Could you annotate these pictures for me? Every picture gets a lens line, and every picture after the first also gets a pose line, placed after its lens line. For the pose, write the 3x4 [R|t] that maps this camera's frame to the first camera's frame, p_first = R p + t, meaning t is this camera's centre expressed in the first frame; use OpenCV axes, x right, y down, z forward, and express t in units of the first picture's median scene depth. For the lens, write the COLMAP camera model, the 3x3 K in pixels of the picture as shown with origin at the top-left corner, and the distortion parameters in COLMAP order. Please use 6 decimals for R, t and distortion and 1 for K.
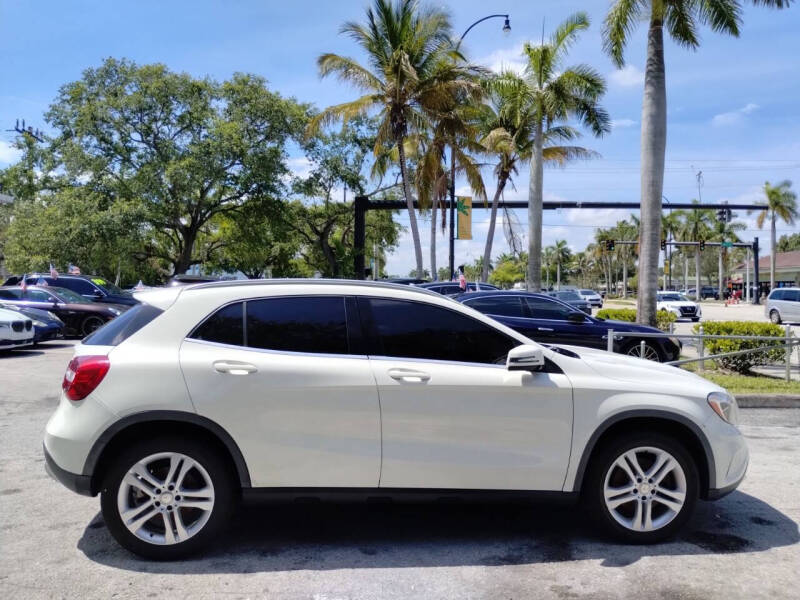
lens RADIAL K [[666.9, 0, 401.1], [0, 666.9, 303.1], [0, 0, 1]] dist [0.059695, -0.080888]
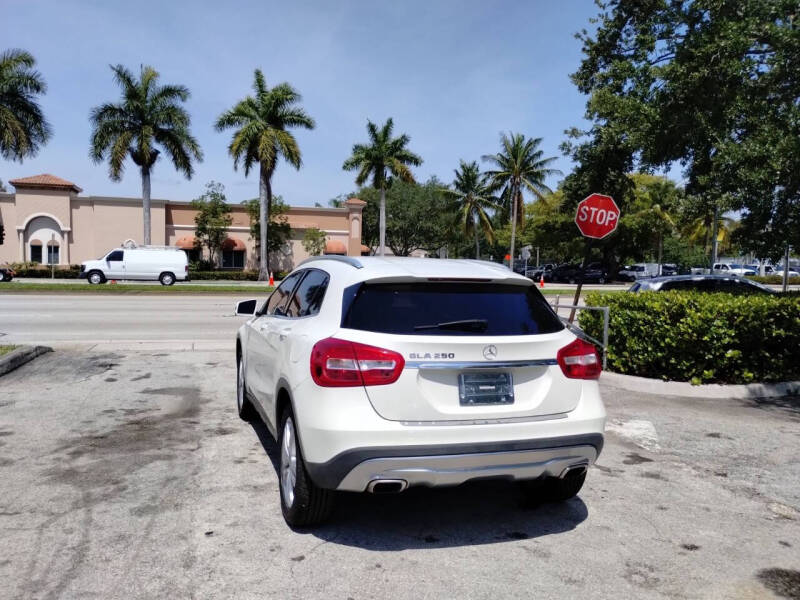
lens RADIAL K [[666.9, 0, 397.2], [0, 666.9, 300.2], [0, 0, 1]] dist [0.059695, -0.080888]
pose [[-0.205901, -0.066980, 0.976278, -1.196038], [-0.004225, 0.997706, 0.067559, -0.040678], [-0.978564, 0.009786, -0.205712, 1.261887]]
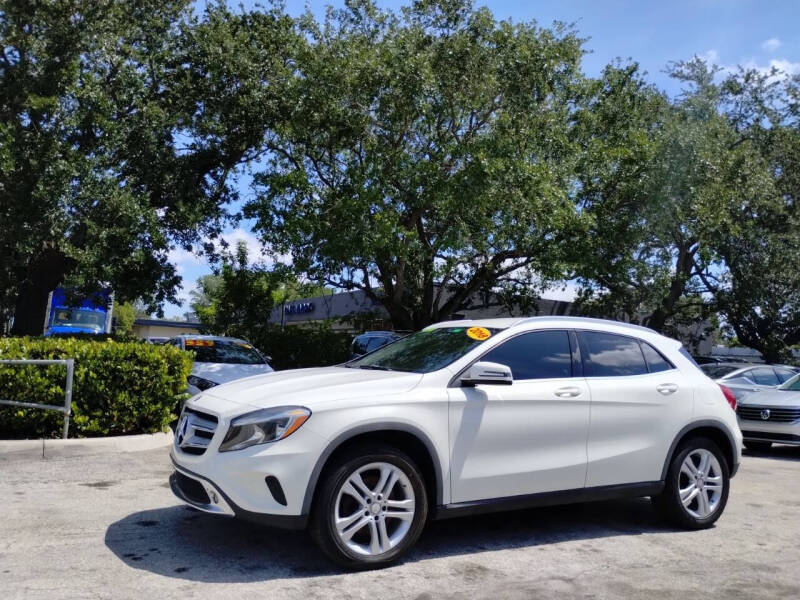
lens RADIAL K [[666.9, 0, 403.6], [0, 666.9, 296.7], [0, 0, 1]] dist [0.059695, -0.080888]
pose [[-0.922038, -0.092503, -0.375885, 0.591900], [-0.068641, 0.994710, -0.076418, 0.033332], [0.380966, -0.044659, -0.923510, 2.103907]]
